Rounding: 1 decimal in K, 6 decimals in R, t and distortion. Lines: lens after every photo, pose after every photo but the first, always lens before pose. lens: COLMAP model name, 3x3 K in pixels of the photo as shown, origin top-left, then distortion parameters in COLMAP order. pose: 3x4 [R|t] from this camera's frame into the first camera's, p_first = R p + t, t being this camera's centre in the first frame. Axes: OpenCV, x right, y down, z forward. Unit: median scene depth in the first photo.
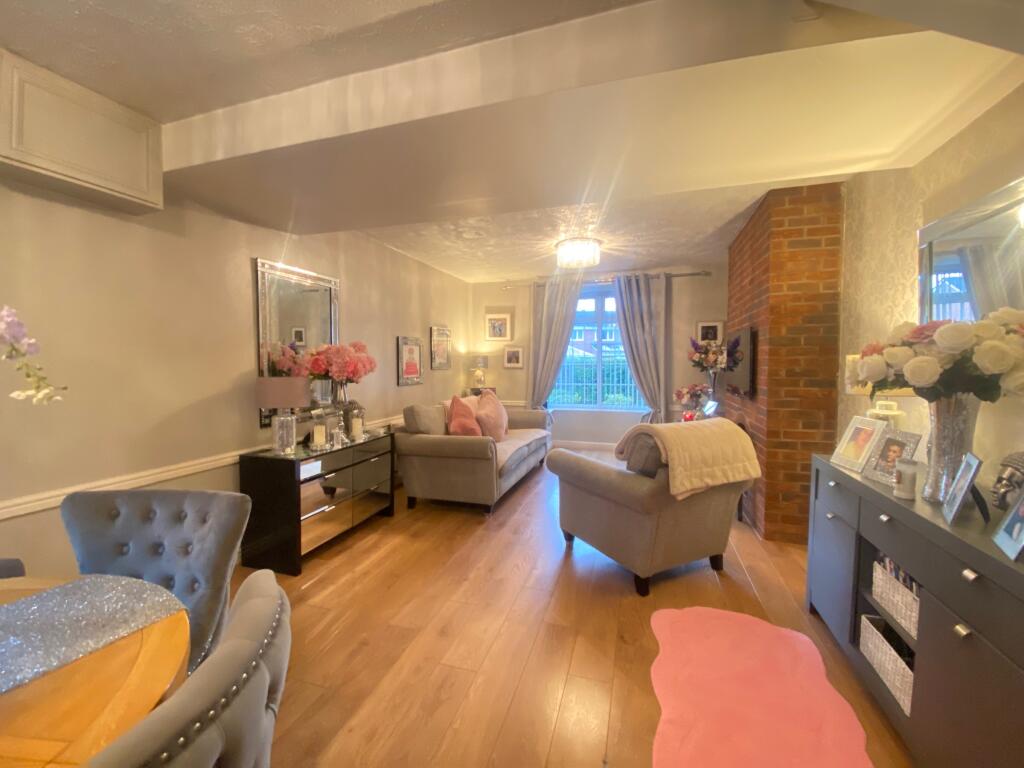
lens RADIAL K [[418.3, 0, 515.4], [0, 418.3, 385.5], [0, 0, 1]] dist [-0.007452, -0.003029]
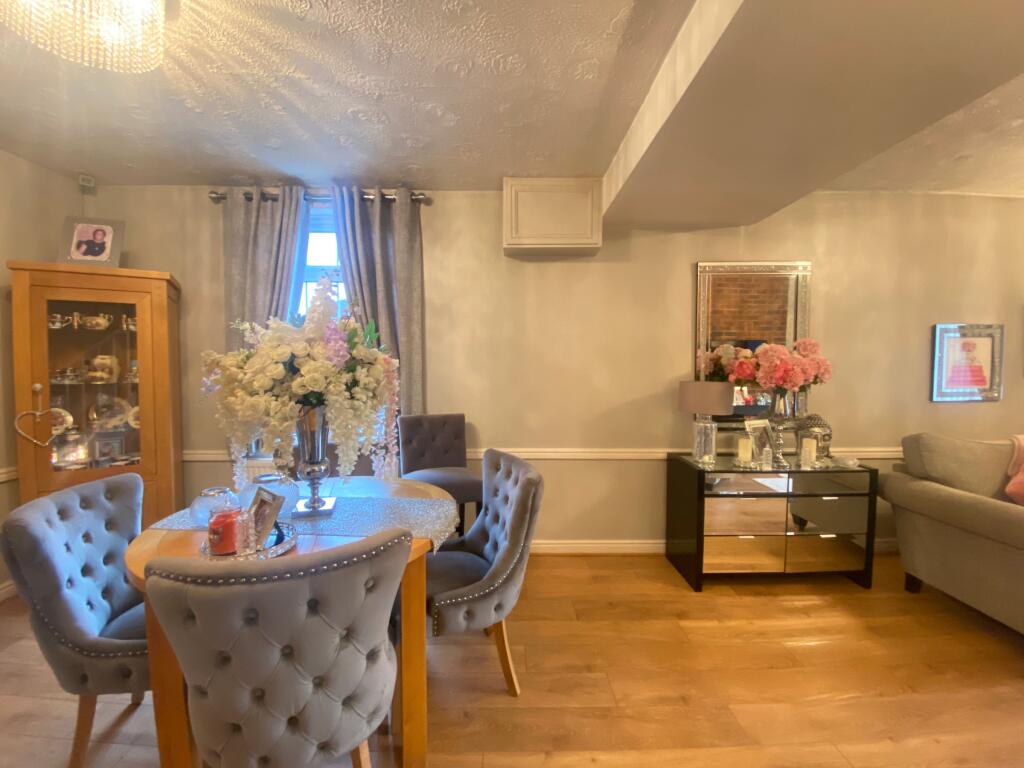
lens RADIAL K [[418.3, 0, 506.8], [0, 418.3, 381.2], [0, 0, 1]] dist [-0.007452, -0.003029]
pose [[0.292186, 0.039121, -0.955561, 0.203827], [-0.048727, 0.998474, 0.025978, -0.021716], [0.955119, 0.038972, 0.293647, 0.250090]]
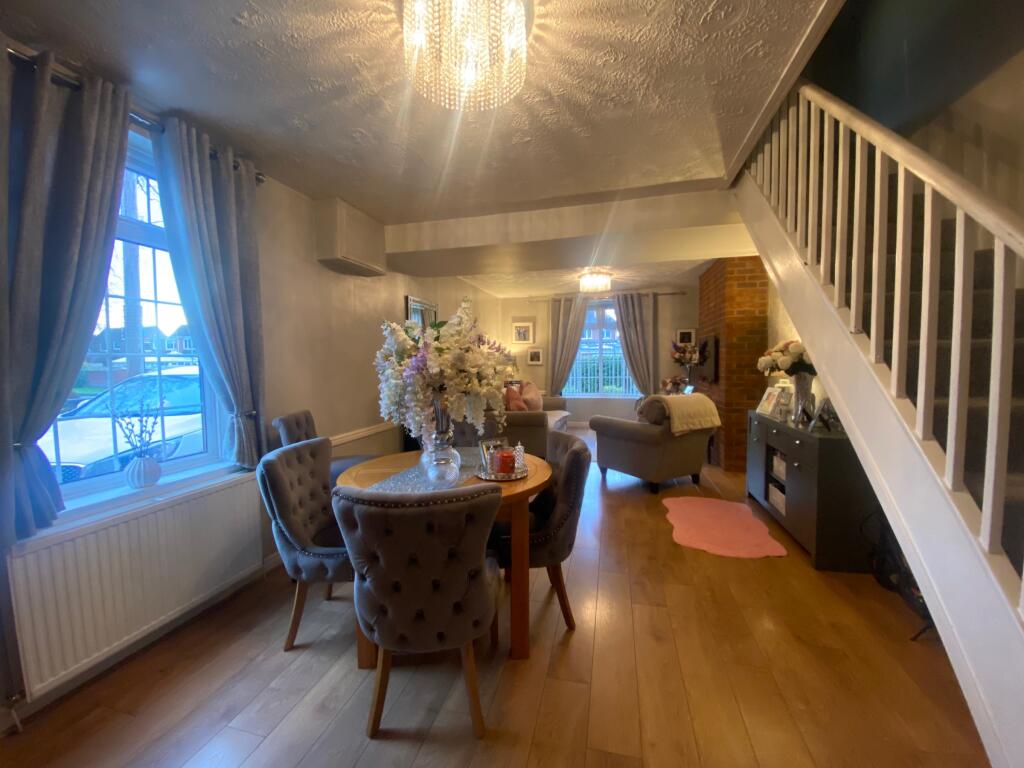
lens RADIAL K [[418.3, 0, 508.8], [0, 418.3, 384.1], [0, 0, 1]] dist [-0.007452, -0.003029]
pose [[0.998803, -0.011901, 0.047438, -0.292734], [0.011826, 0.999928, 0.001857, 0.026933], [-0.047457, -0.001294, 0.998872, -0.544622]]
